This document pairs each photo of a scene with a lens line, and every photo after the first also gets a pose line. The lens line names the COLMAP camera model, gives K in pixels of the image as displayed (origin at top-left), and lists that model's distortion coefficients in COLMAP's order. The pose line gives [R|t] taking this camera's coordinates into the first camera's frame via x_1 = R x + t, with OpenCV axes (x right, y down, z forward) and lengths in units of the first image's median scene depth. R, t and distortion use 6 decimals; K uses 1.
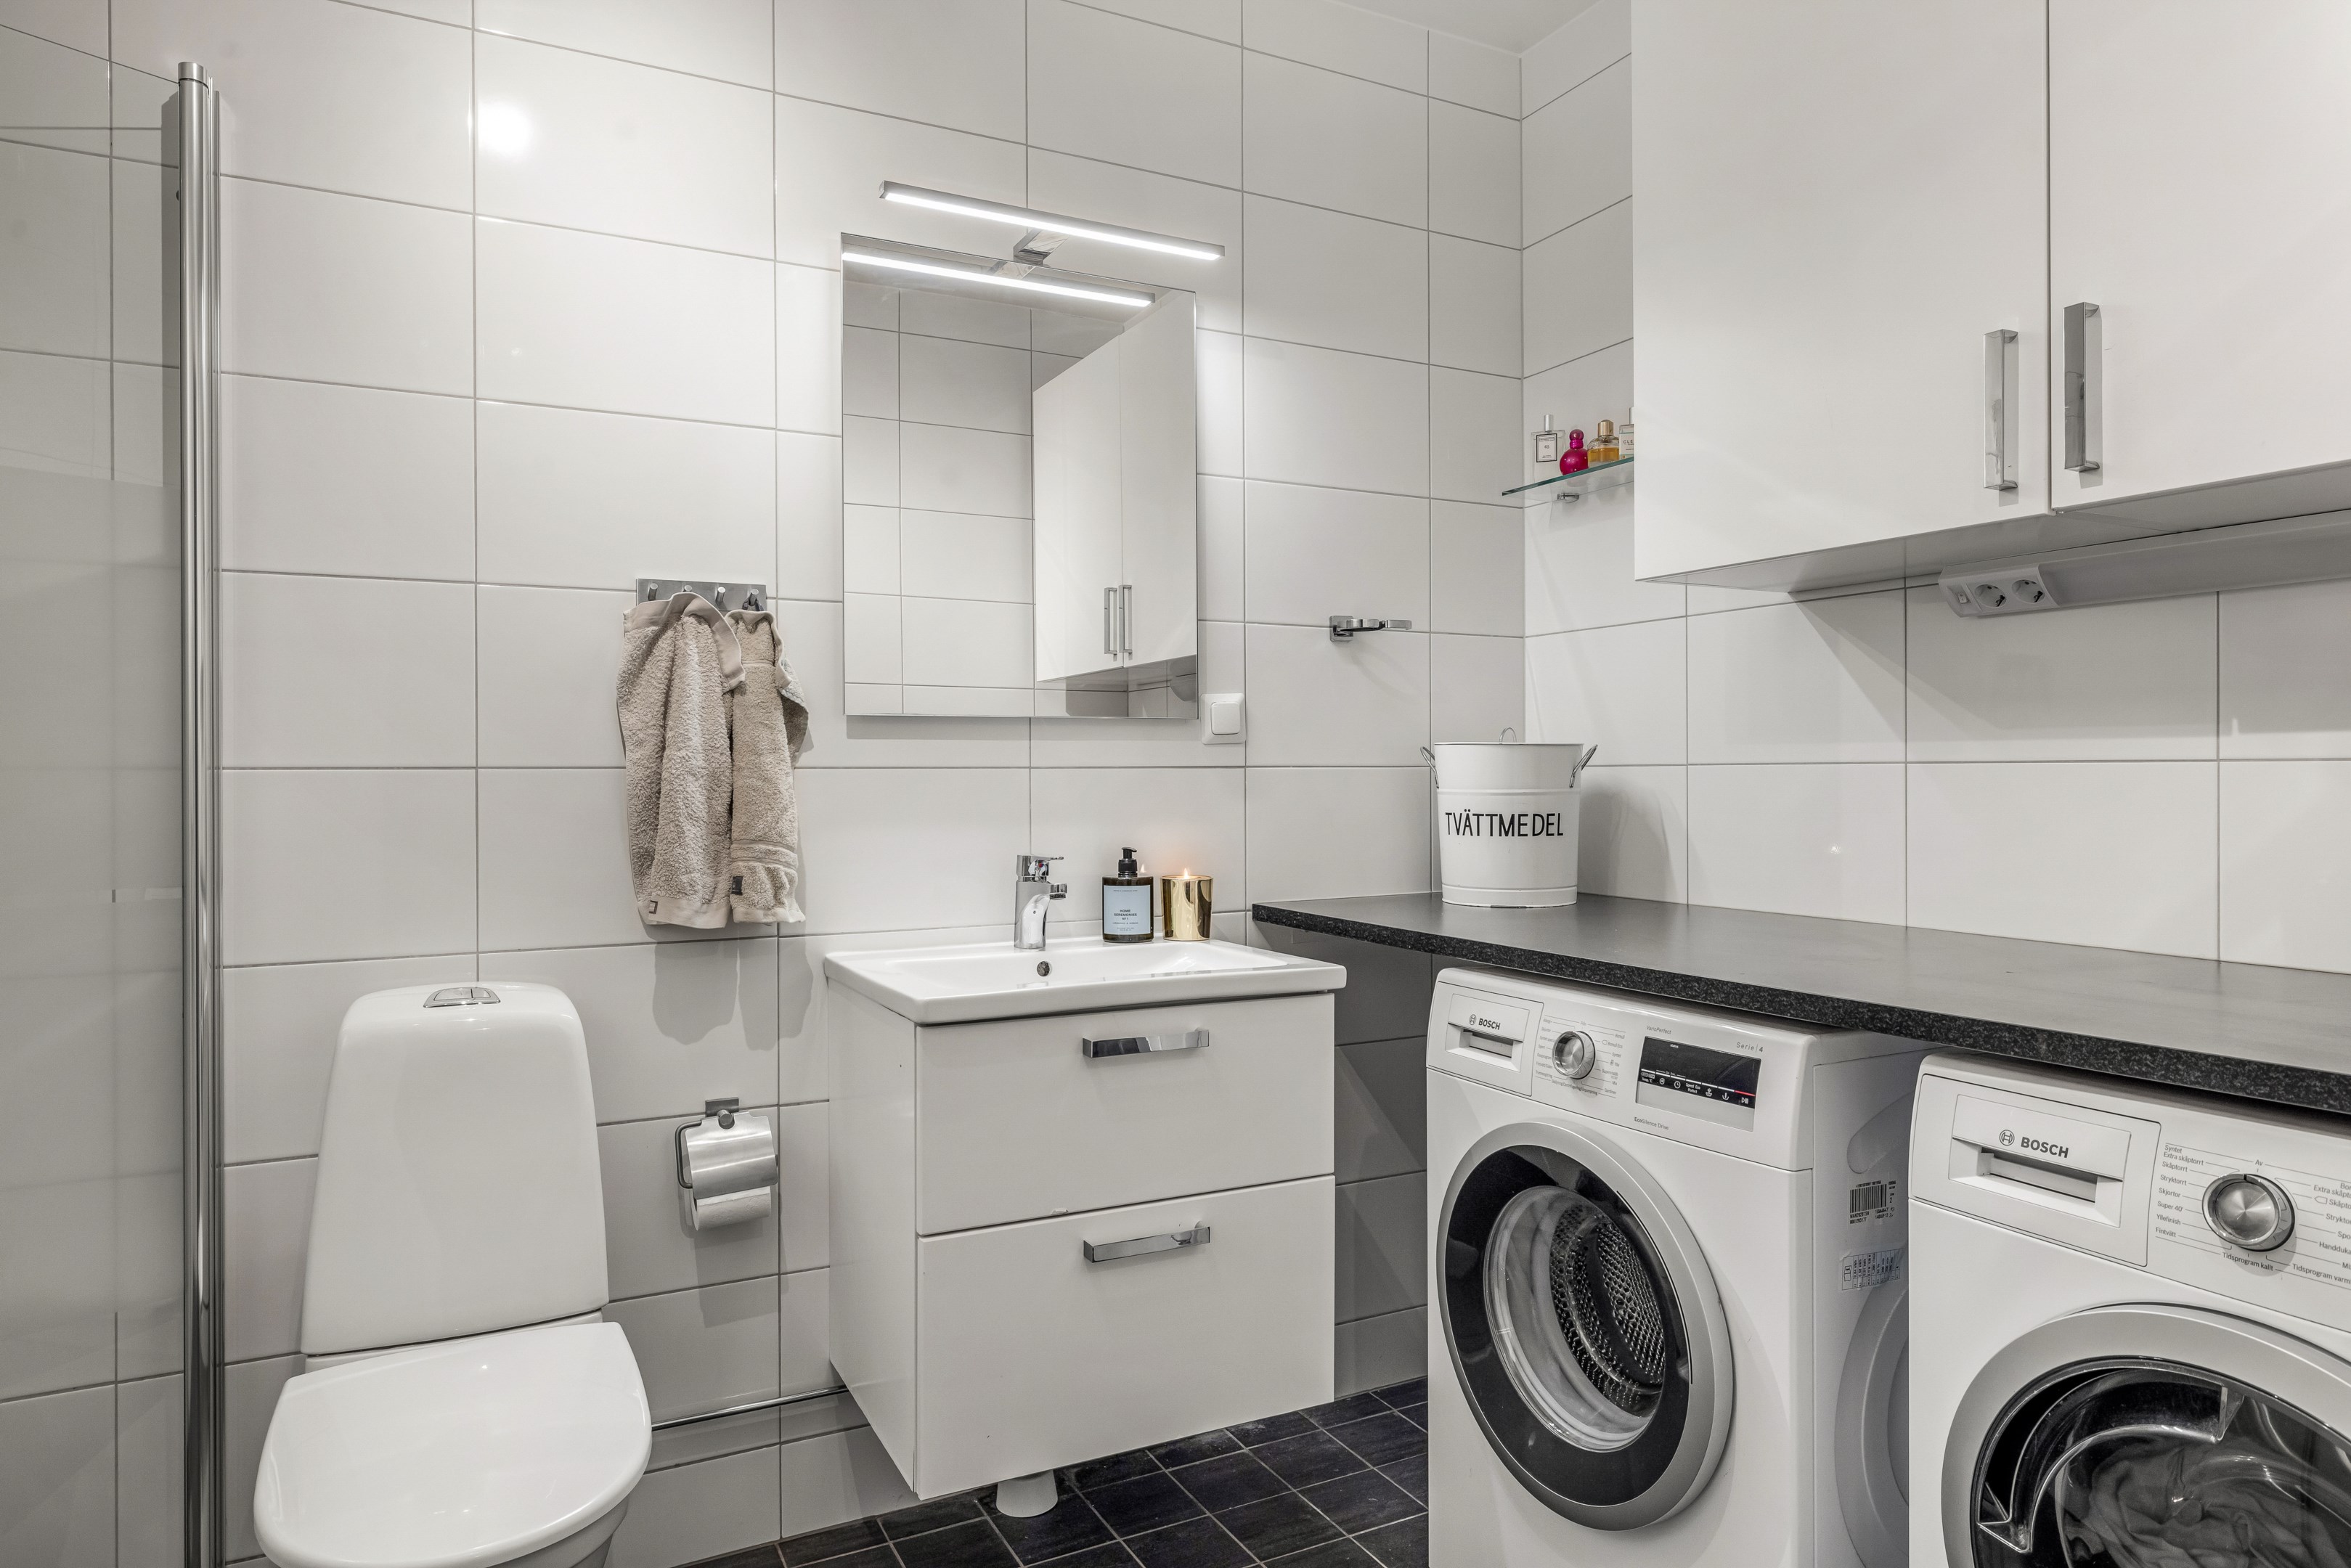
lens RADIAL K [[1471.8, 0, 1171.8], [0, 1471.8, 800.2], [0, 0, 1]] dist [0.002578, 0.000201]
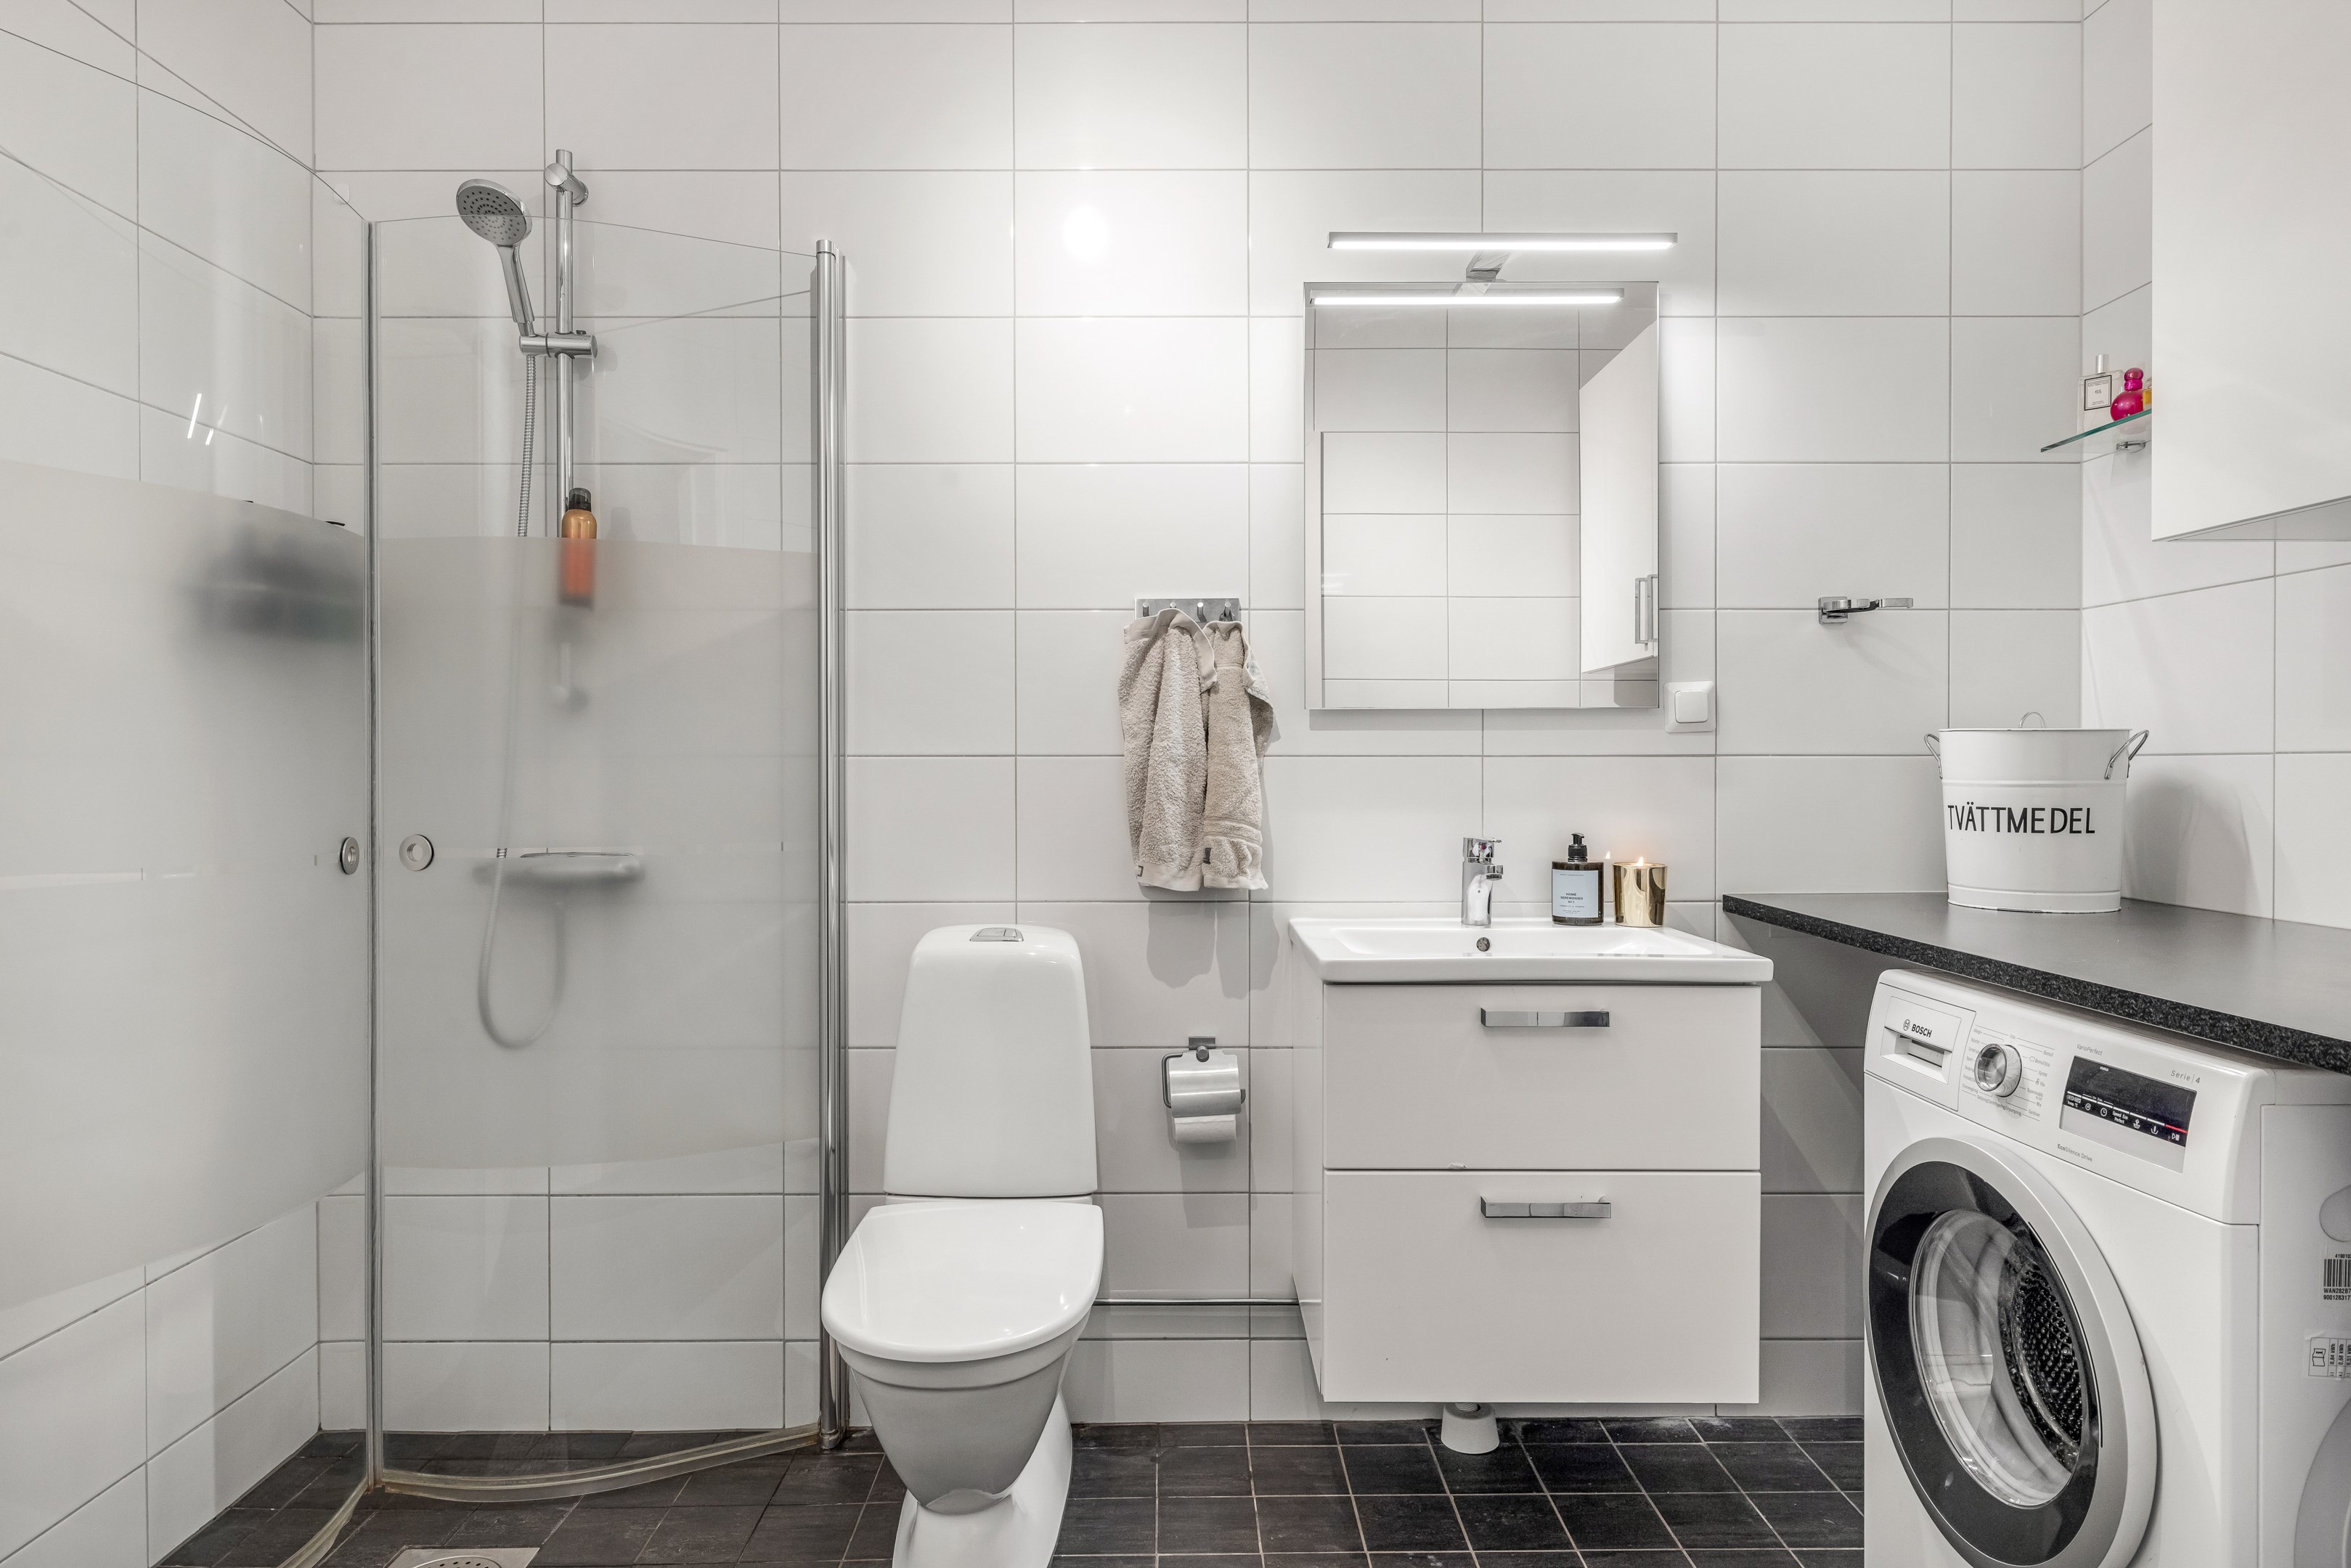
lens RADIAL K [[1430.8, 0, 1169.8], [0, 1430.8, 806.3], [0, 0, 1]] dist [0.009005, 0.001048]
pose [[0.883857, 0.016927, -0.467452, 0.207322], [-0.011704, 0.999832, 0.014077, 0.002549], [0.467611, -0.006971, 0.883907, -0.024487]]
